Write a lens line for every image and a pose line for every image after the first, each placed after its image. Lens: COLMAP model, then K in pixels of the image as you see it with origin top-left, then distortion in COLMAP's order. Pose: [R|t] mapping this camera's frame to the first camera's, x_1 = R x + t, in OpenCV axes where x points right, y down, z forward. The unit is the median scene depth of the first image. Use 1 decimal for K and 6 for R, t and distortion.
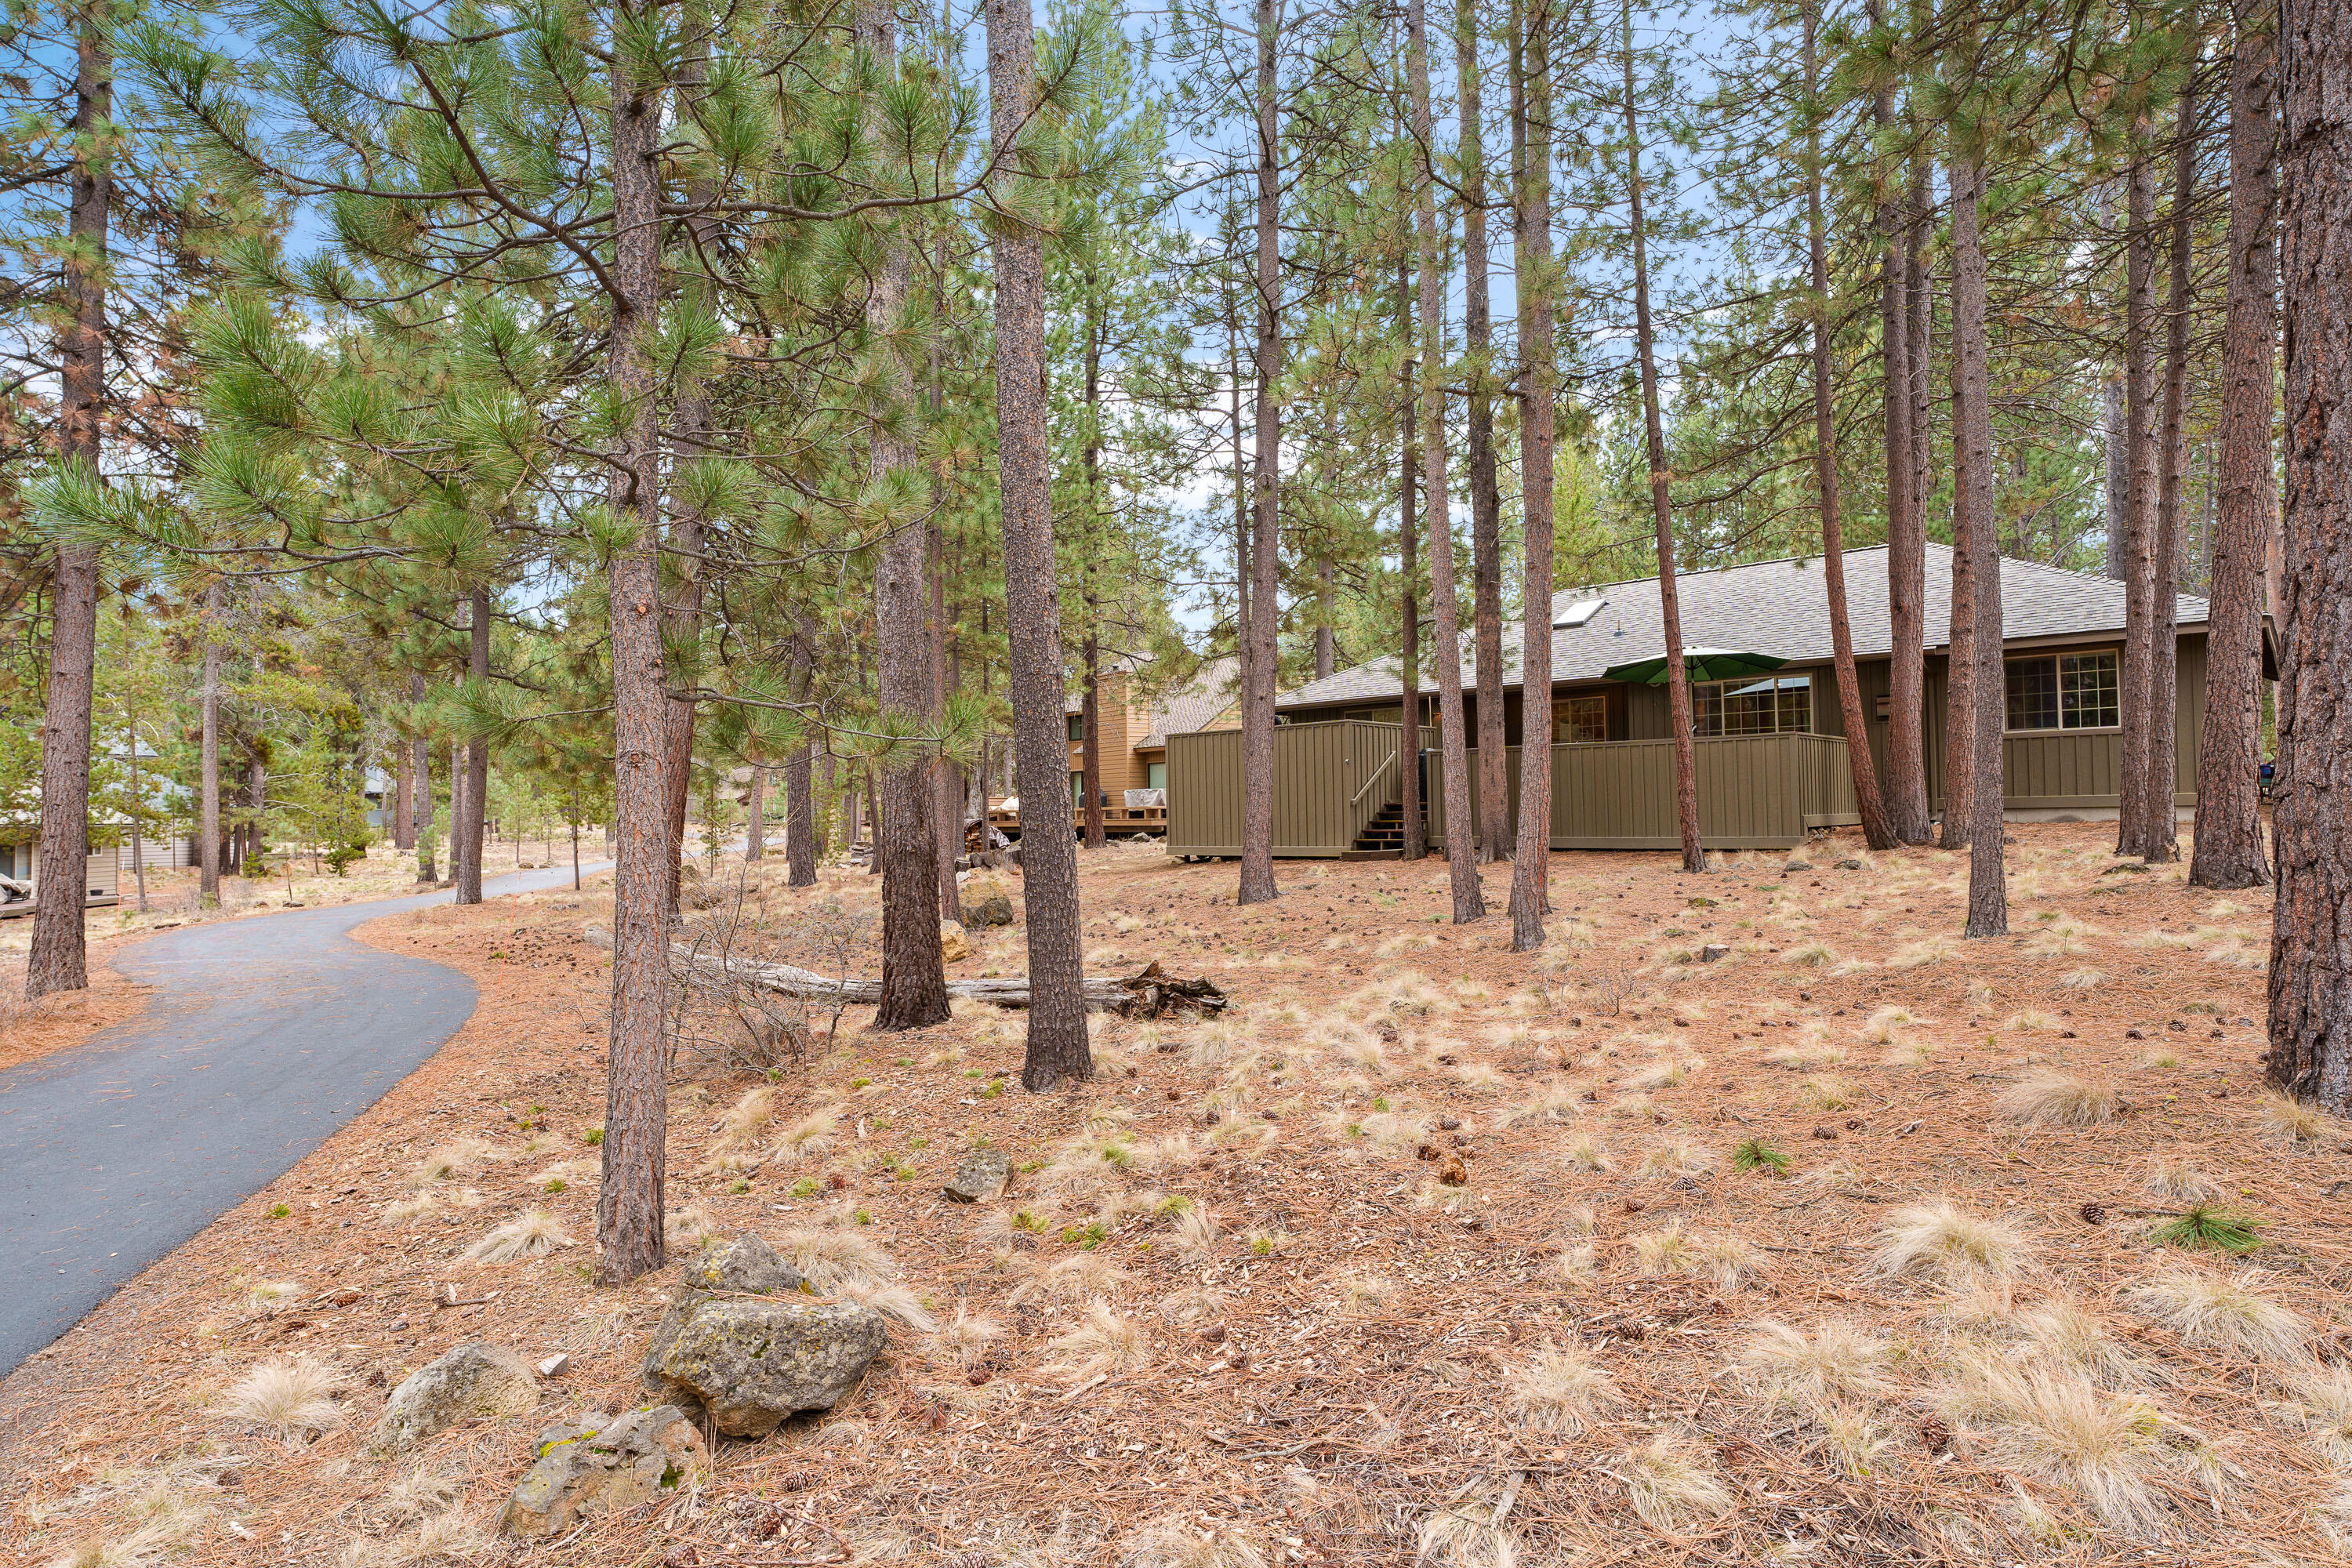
lens RADIAL K [[1336.6, 0, 1179.8], [0, 1336.6, 771.1], [0, 0, 1]] dist [-0.001704, -0.000107]
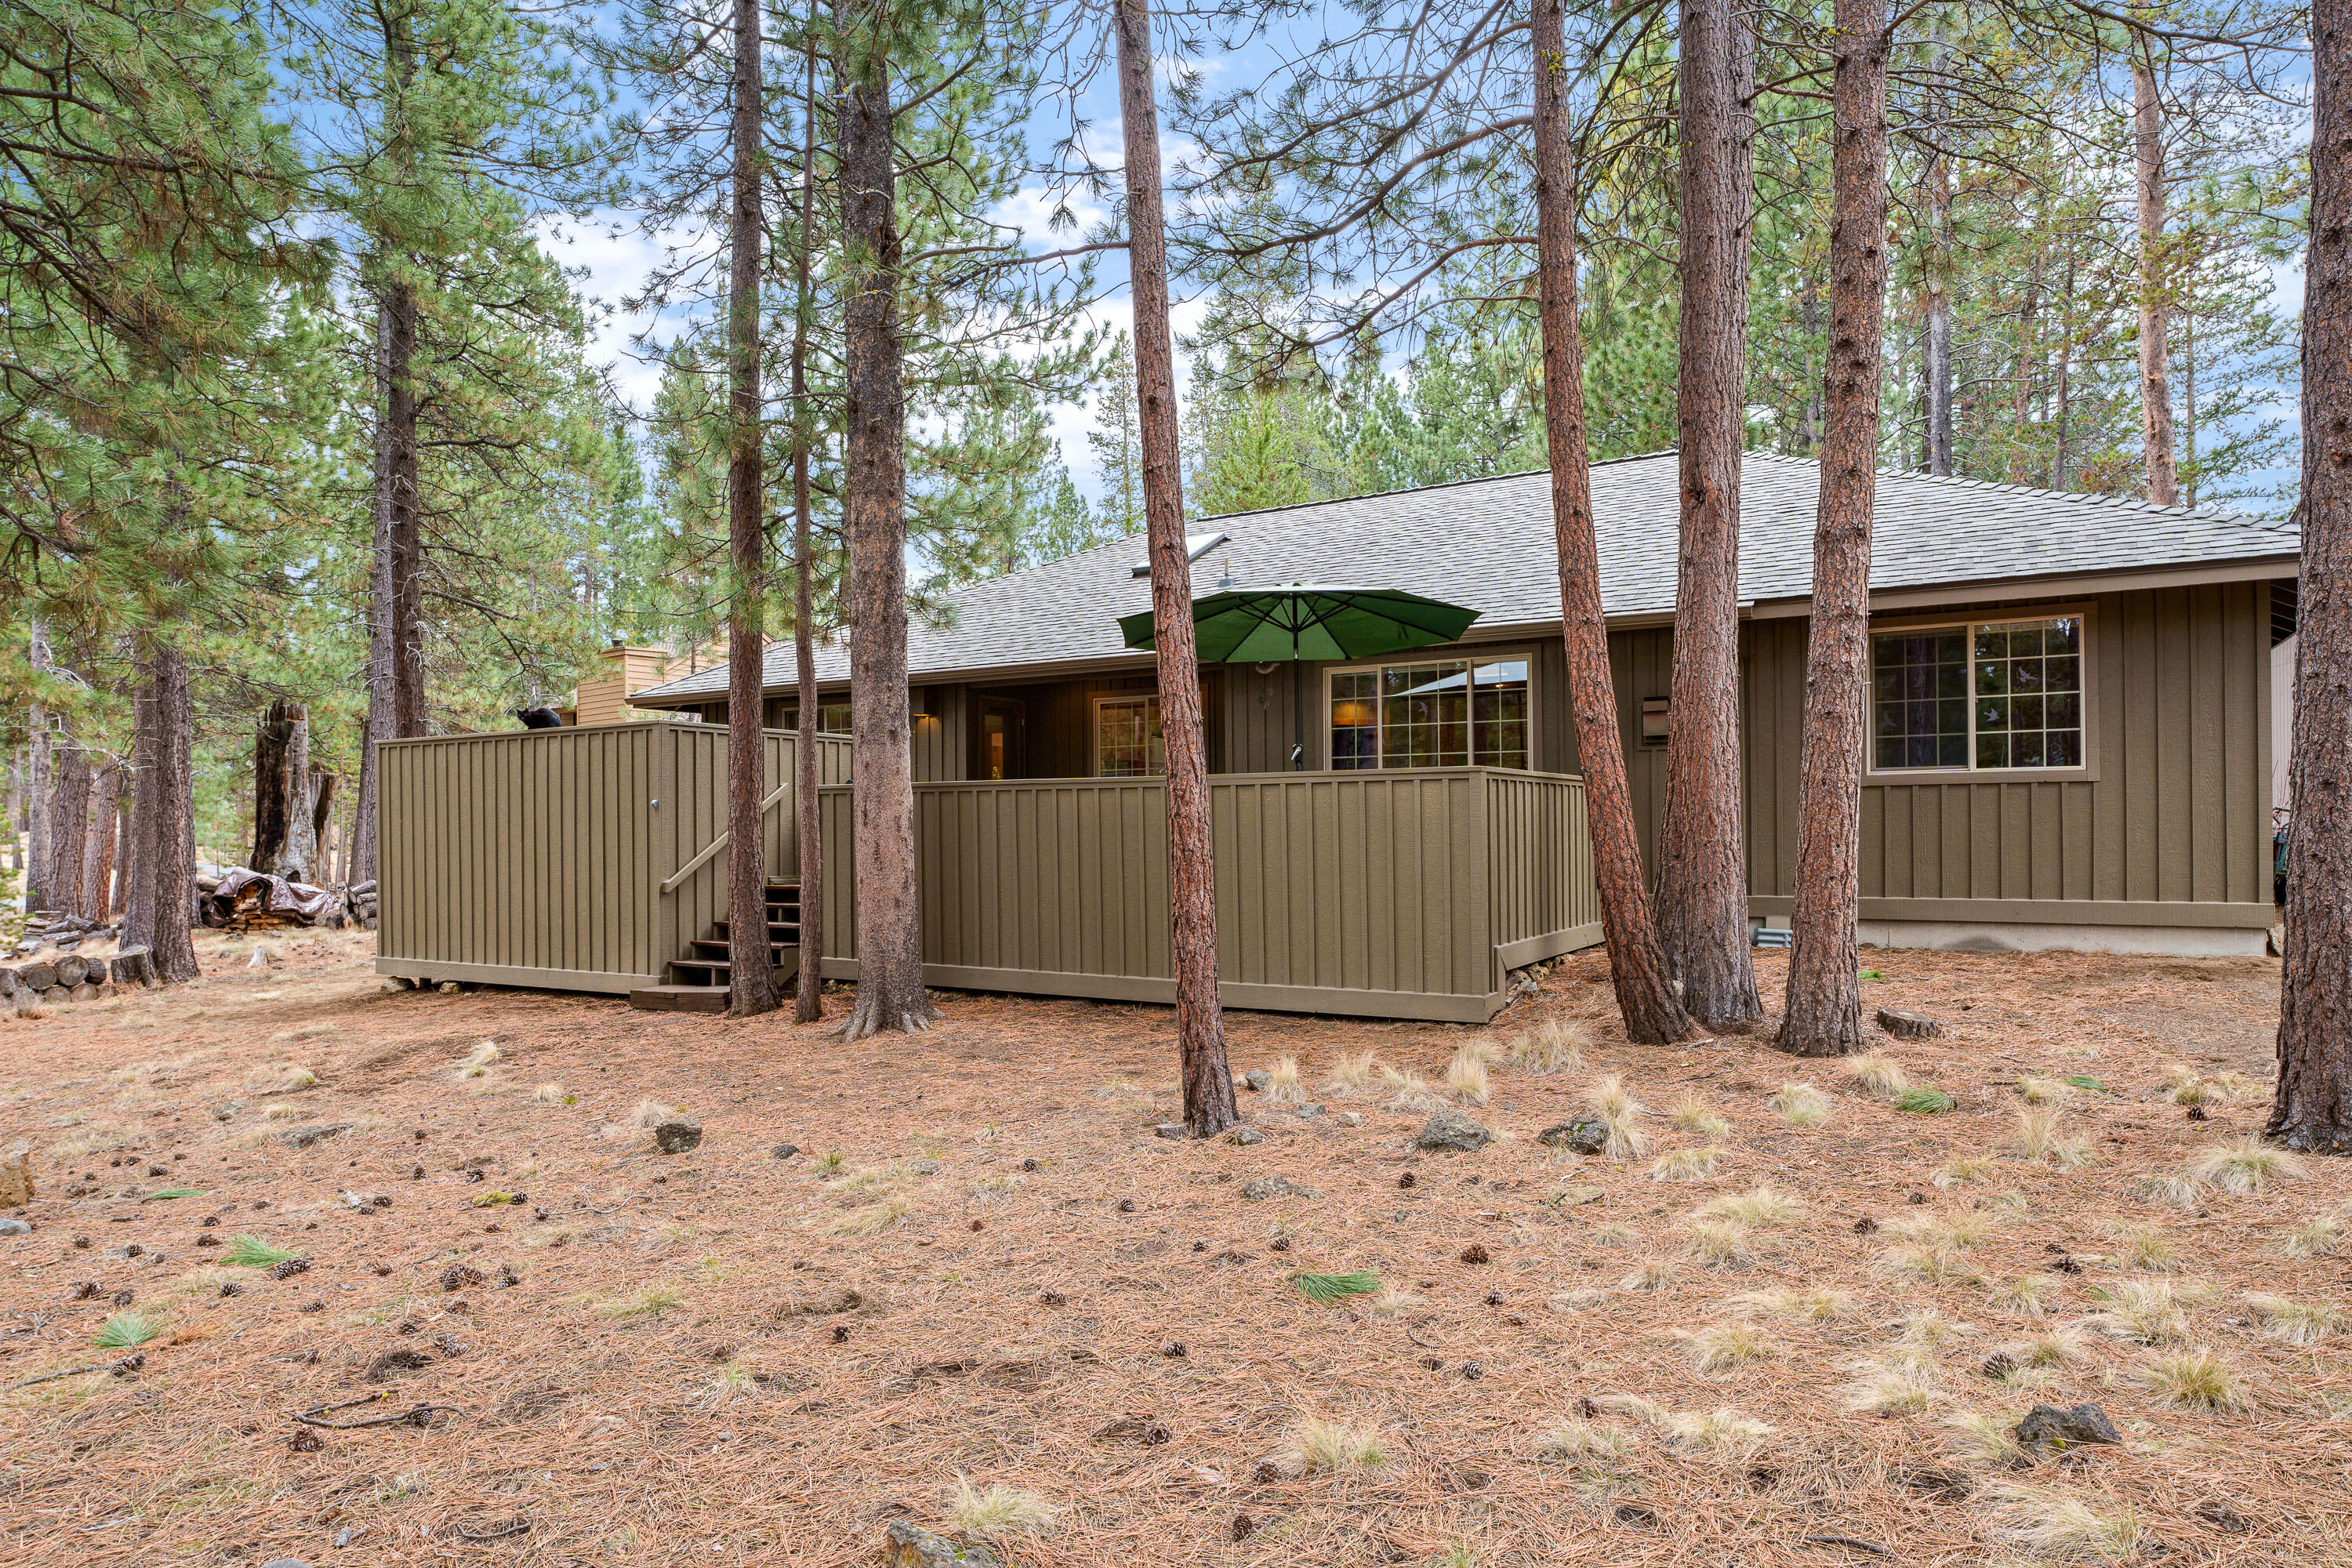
lens RADIAL K [[1536.3, 0, 1172.6], [0, 1536.3, 803.3], [0, 0, 1]] dist [-0.010748, -0.001259]
pose [[0.981798, 0.014360, 0.189387, 0.240938], [-0.016001, 0.999846, 0.007141, -0.017489], [-0.189255, -0.010041, 0.981877, 0.471308]]
